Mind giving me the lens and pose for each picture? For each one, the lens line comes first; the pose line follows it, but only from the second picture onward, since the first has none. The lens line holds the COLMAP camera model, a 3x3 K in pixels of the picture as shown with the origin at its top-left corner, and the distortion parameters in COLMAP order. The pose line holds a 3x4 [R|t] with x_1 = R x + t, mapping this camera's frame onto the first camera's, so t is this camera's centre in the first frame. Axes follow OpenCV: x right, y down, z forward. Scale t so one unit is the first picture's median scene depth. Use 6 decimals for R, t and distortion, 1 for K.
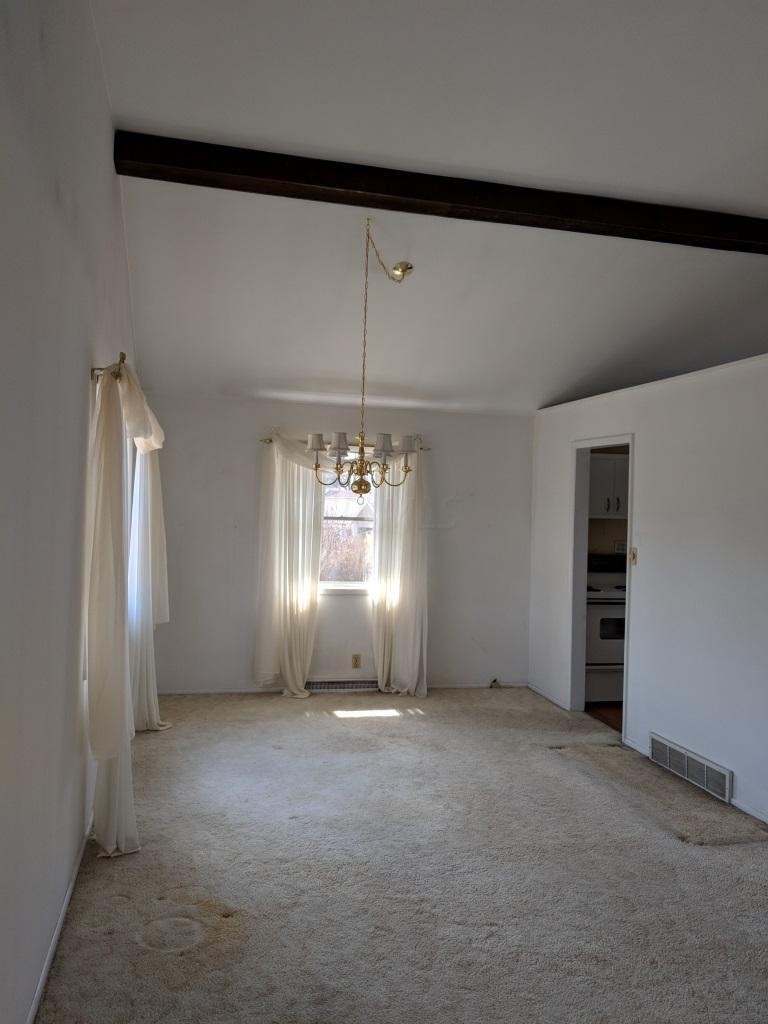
lens RADIAL K [[820.5, 0, 384.5], [0, 820.5, 513.6], [0, 0, 1]] dist [0.035668, -0.003704]
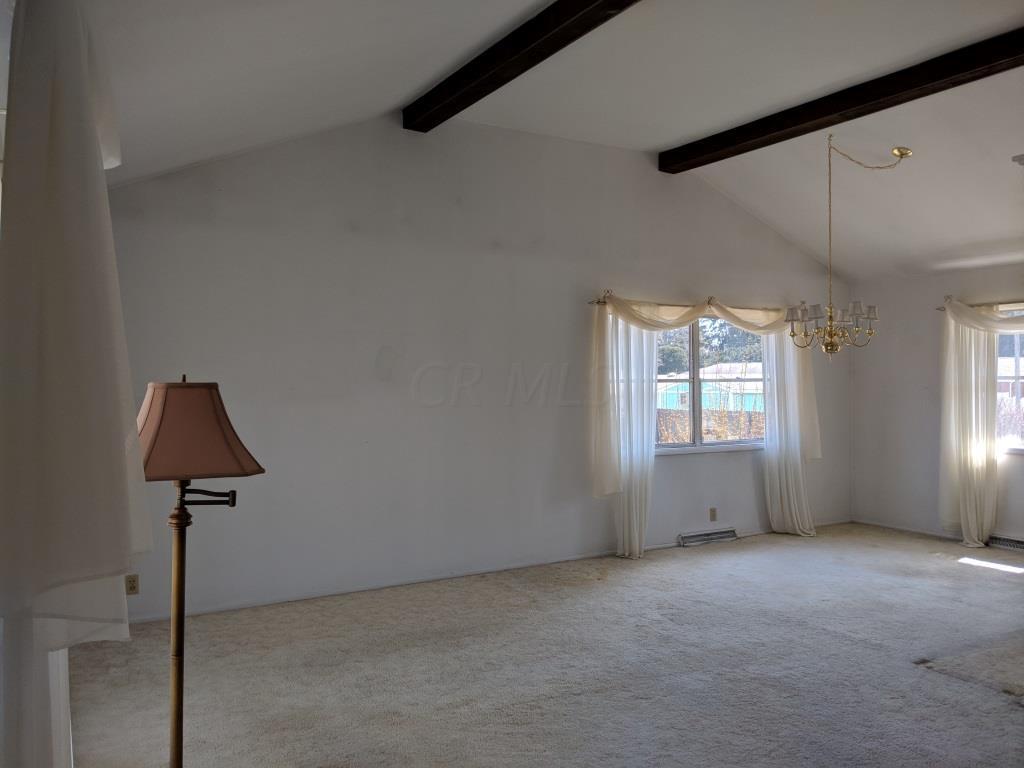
lens RADIAL K [[820.5, 0, 513.6], [0, 820.5, 384.2], [0, 0, 1]] dist [0.035668, -0.003704]
pose [[0.306021, -0.029142, -0.951579, 0.764624], [0.003234, 0.999557, -0.029571, 0.044737], [0.952019, 0.005972, 0.305980, 0.112321]]
